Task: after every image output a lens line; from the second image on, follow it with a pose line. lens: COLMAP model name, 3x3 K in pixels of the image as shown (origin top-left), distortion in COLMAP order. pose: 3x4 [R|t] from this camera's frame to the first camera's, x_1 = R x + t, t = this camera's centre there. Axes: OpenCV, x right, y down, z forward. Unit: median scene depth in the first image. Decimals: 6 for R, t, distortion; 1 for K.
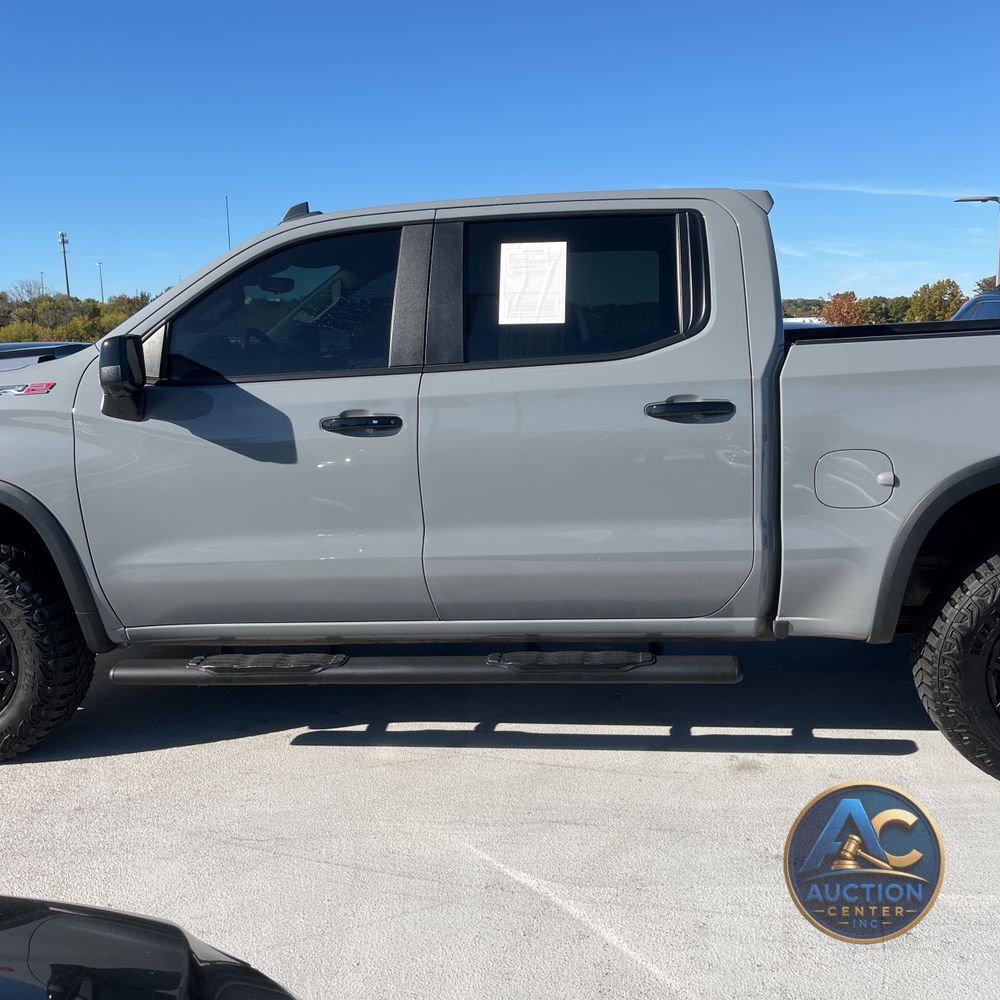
lens RADIAL K [[1013.0, 0, 492.4], [0, 1013.0, 496.4], [0, 0, 1]] dist [0.026987, 0.000000]
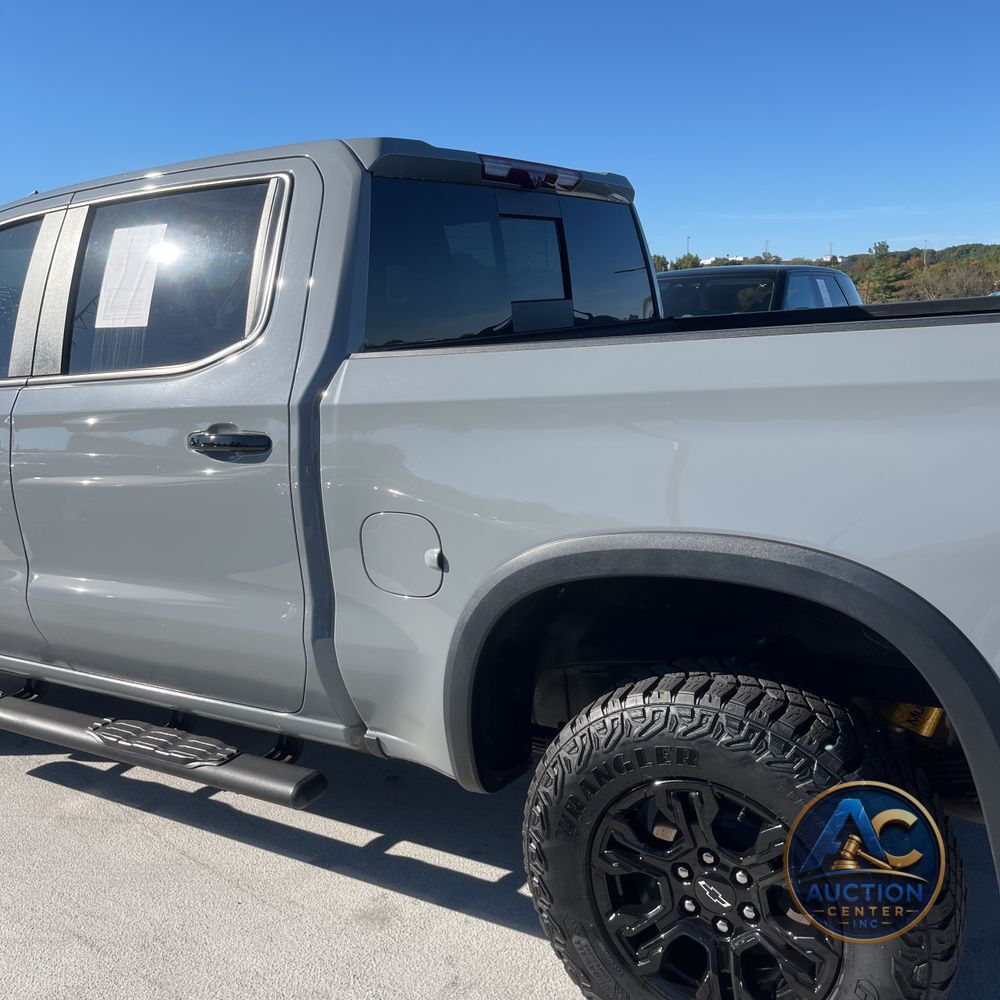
lens RADIAL K [[1013.0, 0, 498.7], [0, 1013.0, 505.7], [0, 0, 1]] dist [0.026987, 0.000000]
pose [[0.903476, 0.063229, -0.423949, 0.649932], [-0.045167, 0.997597, 0.052530, -0.082115], [0.426252, -0.028311, 0.904161, 0.377186]]
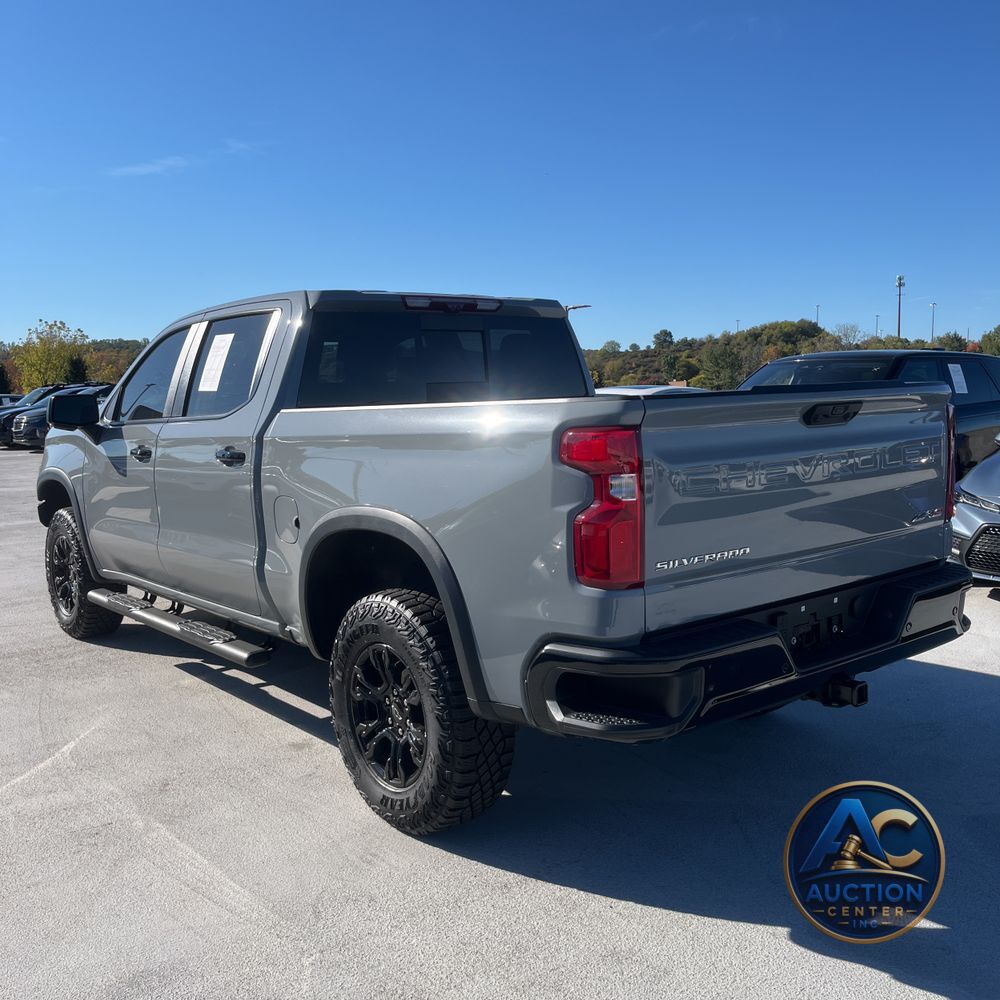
lens RADIAL K [[1013.0, 0, 506.1], [0, 1013.0, 499.4], [0, 0, 1]] dist [0.026987, 0.000000]
pose [[0.724199, 0.089164, -0.683802, 1.298898], [-0.113629, 0.993481, 0.009203, -0.077704], [0.680165, 0.071034, 0.729609, 0.246686]]
